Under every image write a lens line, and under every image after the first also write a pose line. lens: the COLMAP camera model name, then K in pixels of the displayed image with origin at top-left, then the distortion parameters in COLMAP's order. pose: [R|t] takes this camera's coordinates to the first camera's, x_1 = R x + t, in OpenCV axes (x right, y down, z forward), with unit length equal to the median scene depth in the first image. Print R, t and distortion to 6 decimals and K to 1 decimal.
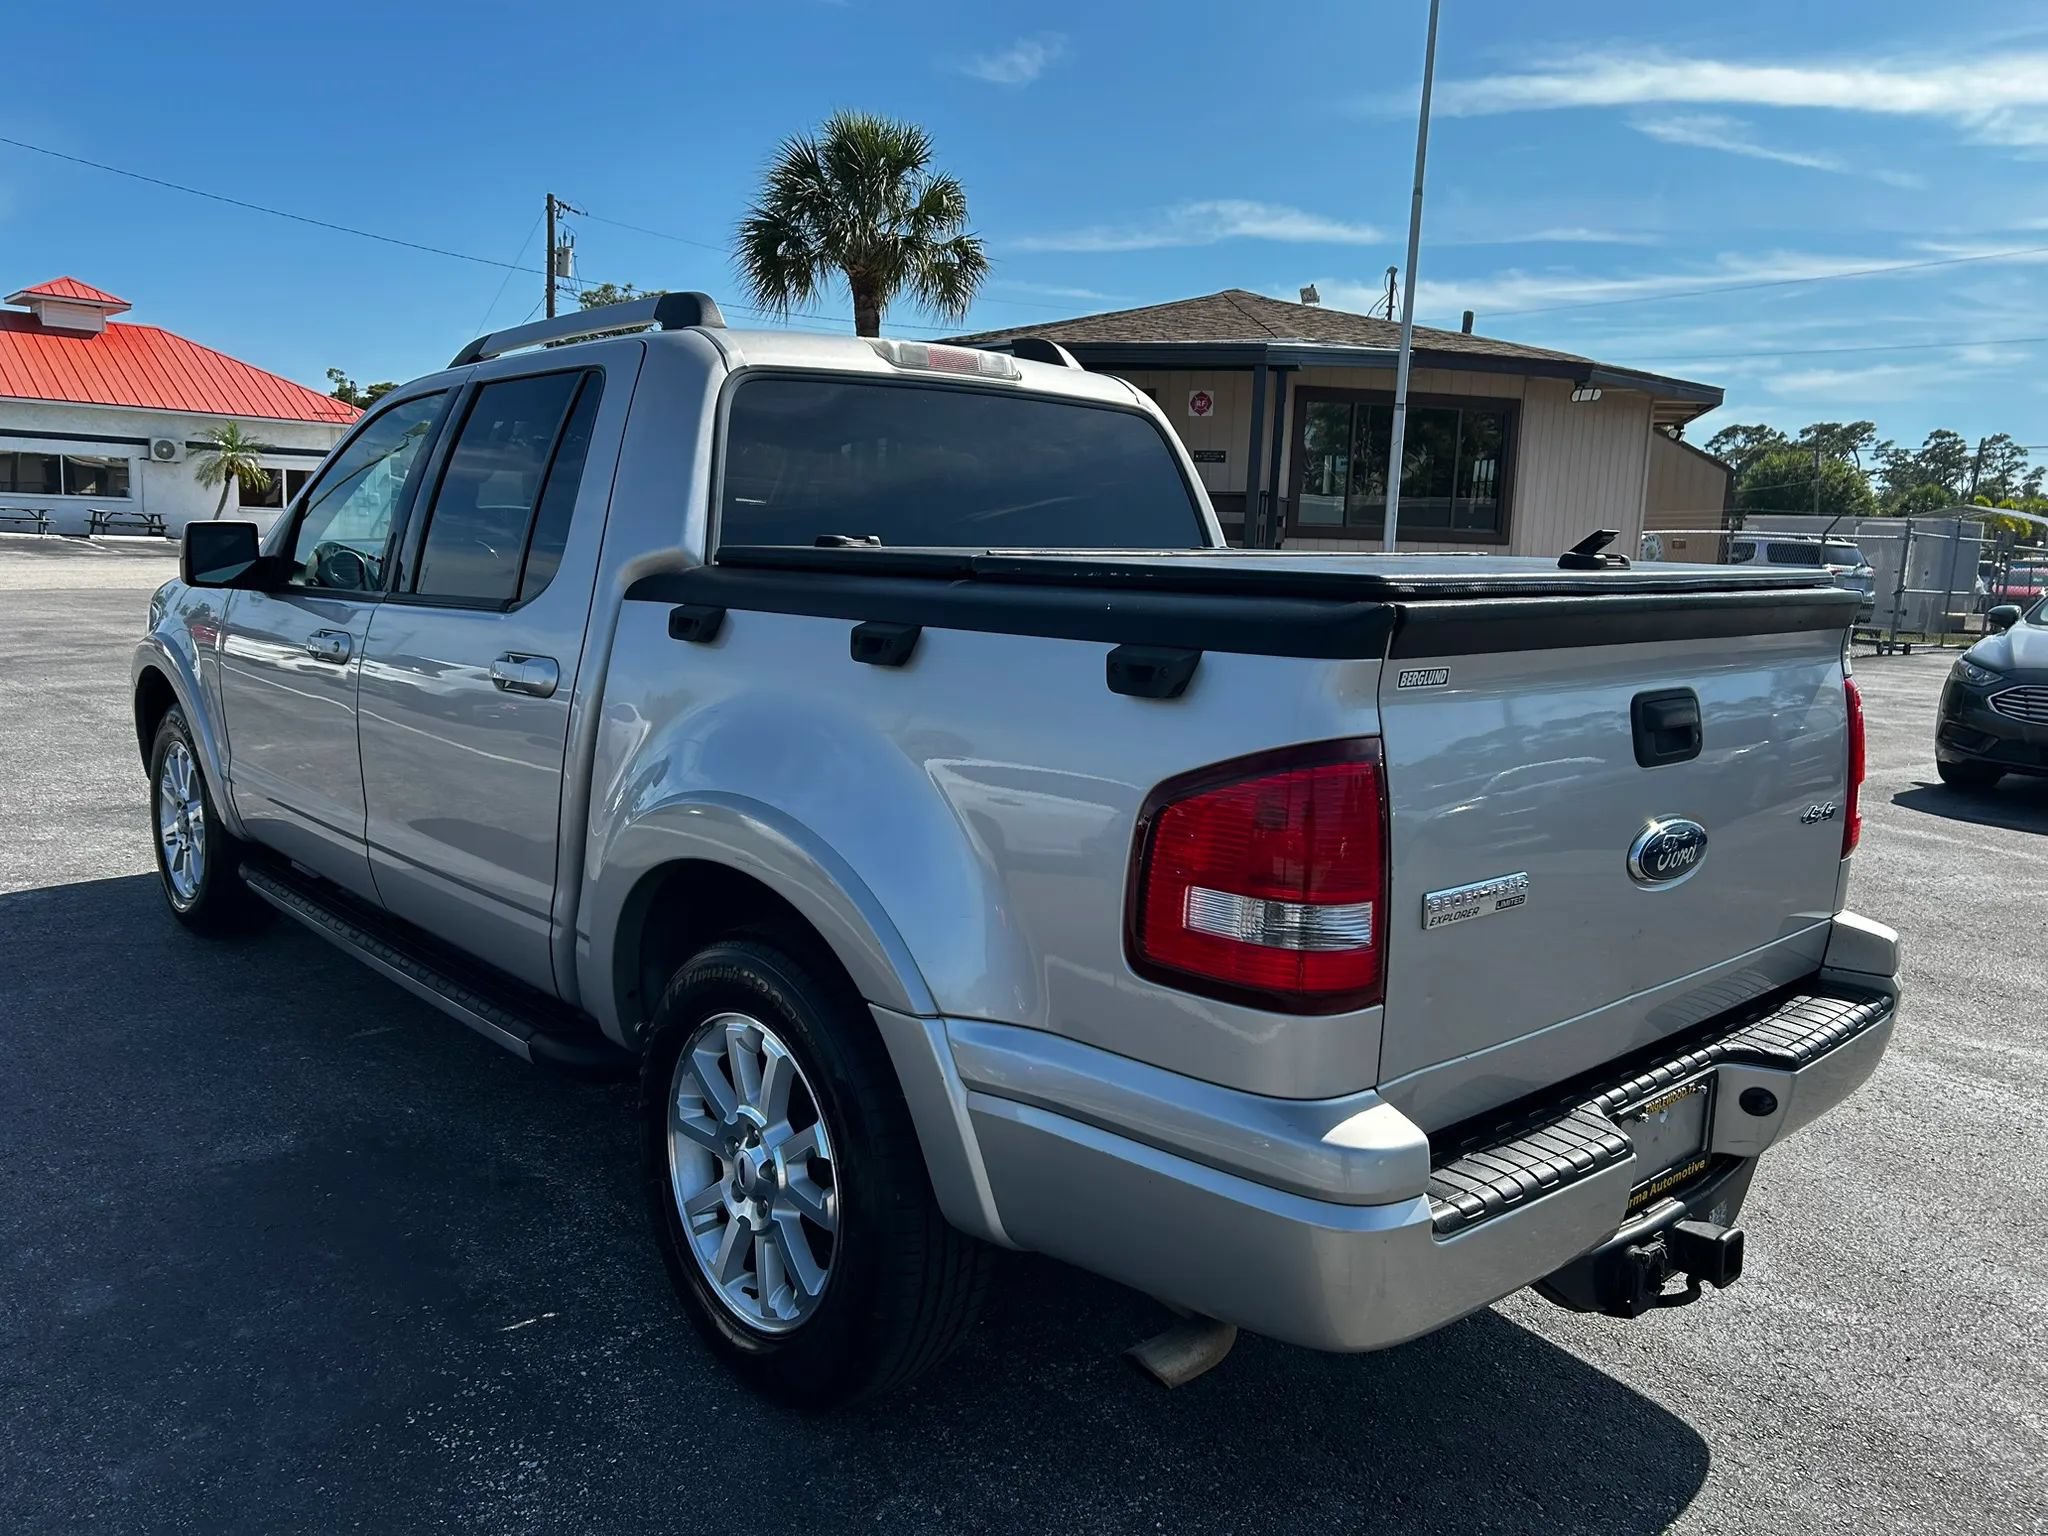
lens RADIAL K [[1554.5, 0, 1035.4], [0, 1554.5, 776.6], [0, 0, 1]] dist [0.037719, -0.041225]
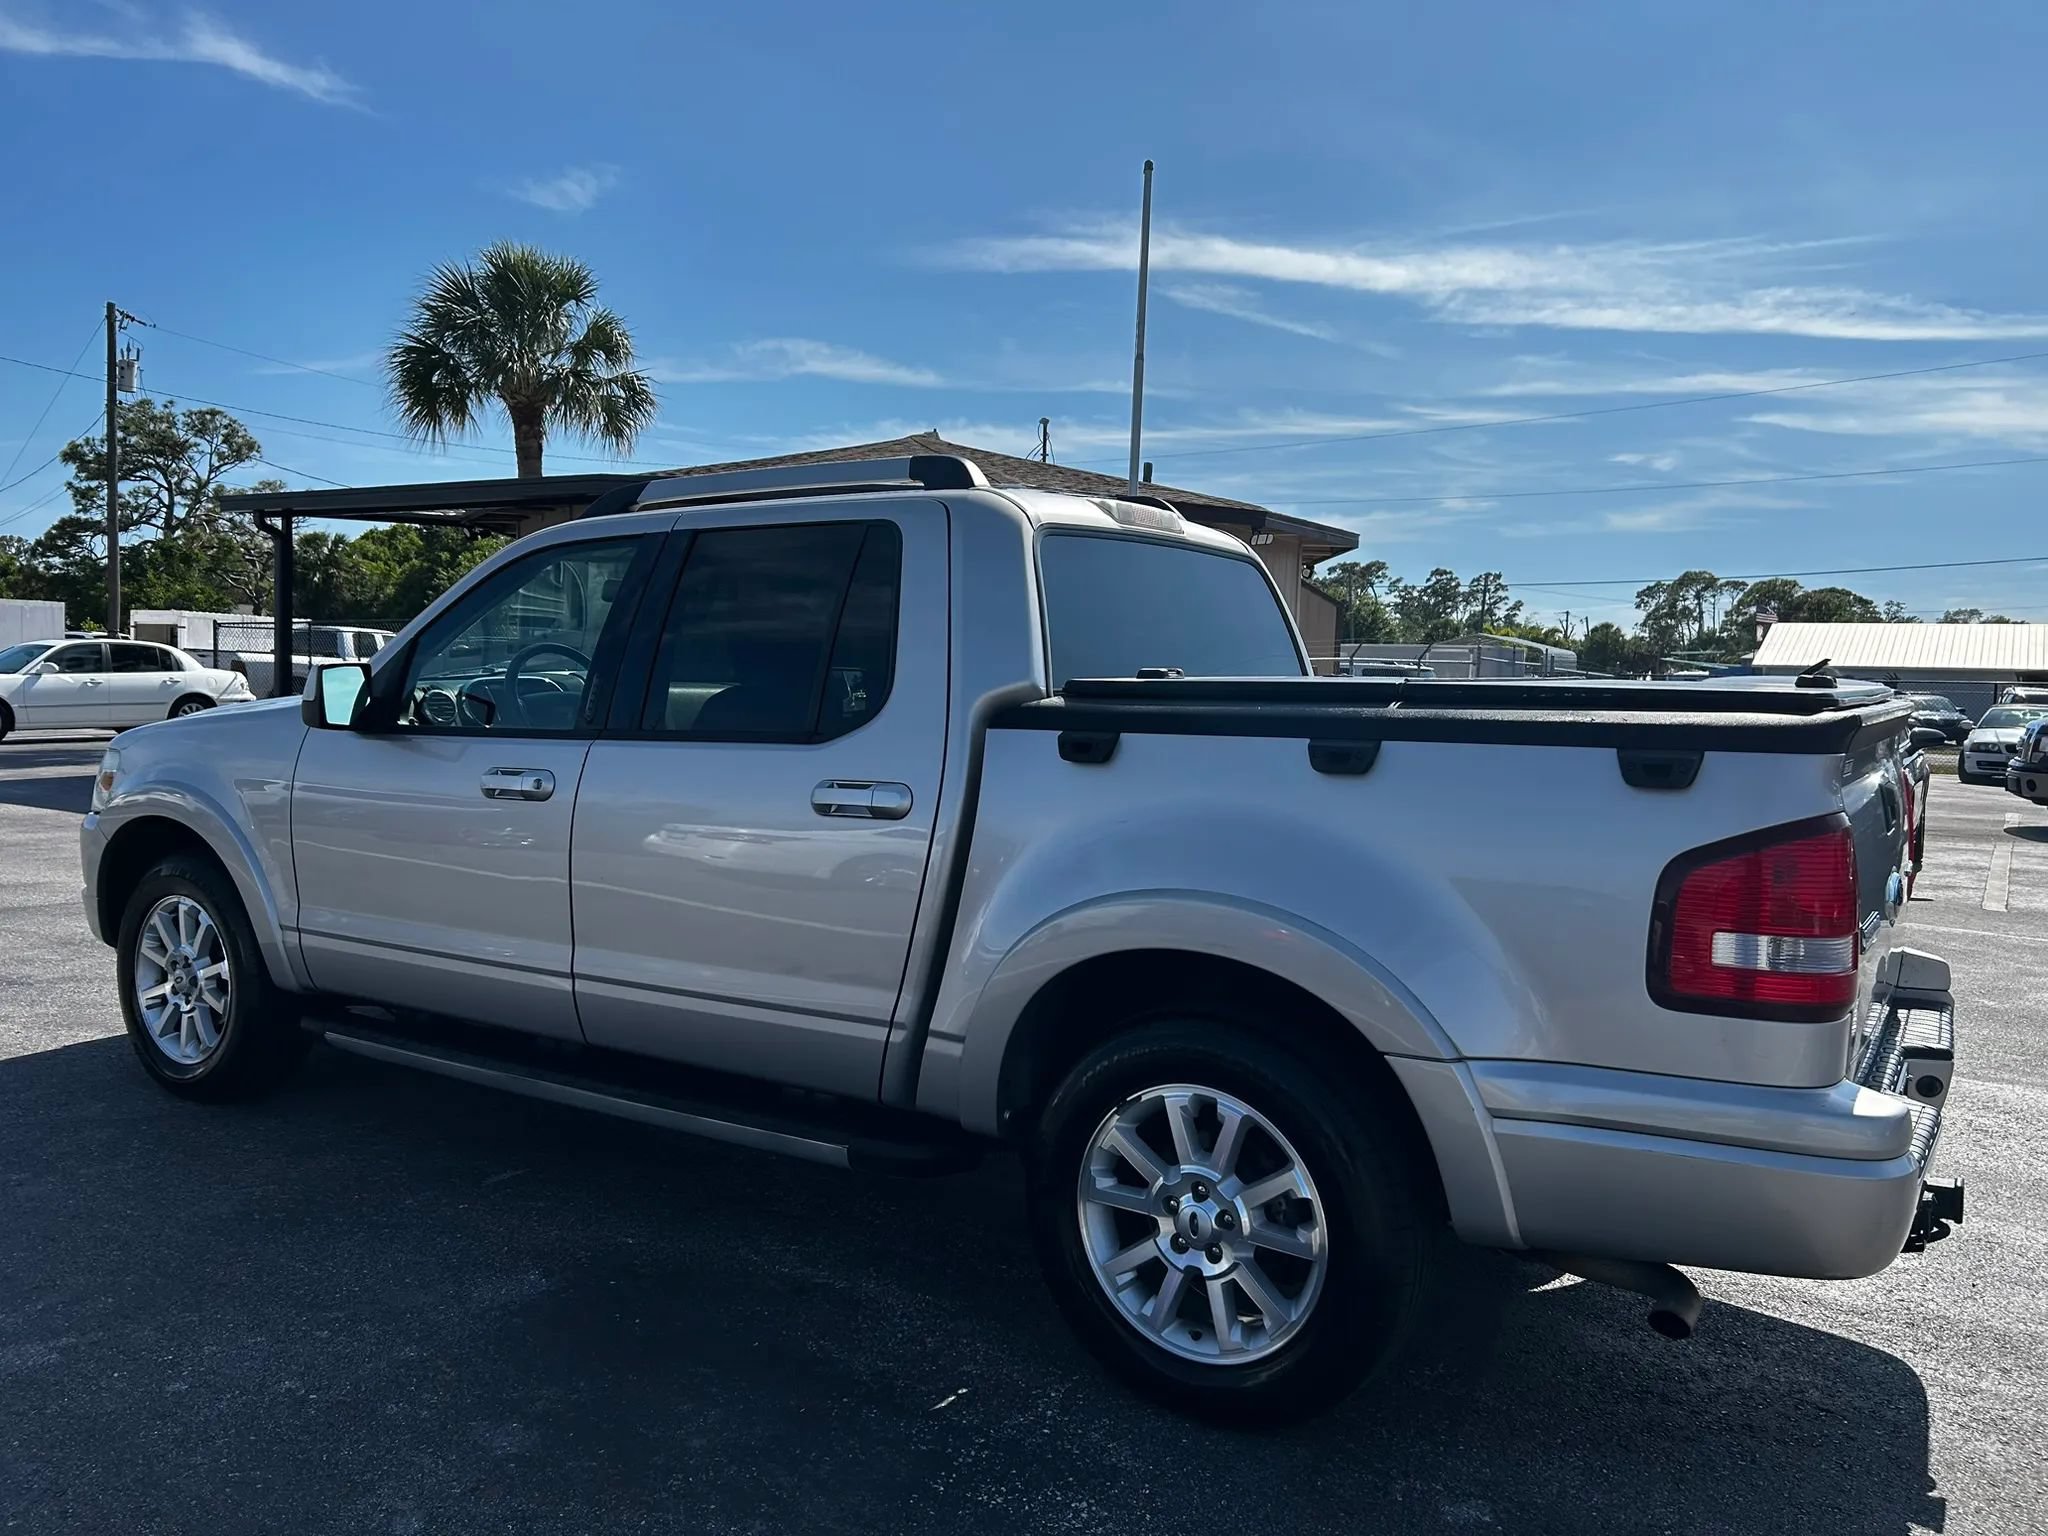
lens RADIAL K [[1554.5, 0, 1047.2], [0, 1554.5, 807.3], [0, 0, 1]] dist [0.037719, -0.041225]
pose [[0.962172, -0.035337, 0.270140, -0.400616], [0.052219, 0.997089, -0.055562, 0.004981], [-0.267391, 0.067567, 0.961216, -0.057647]]
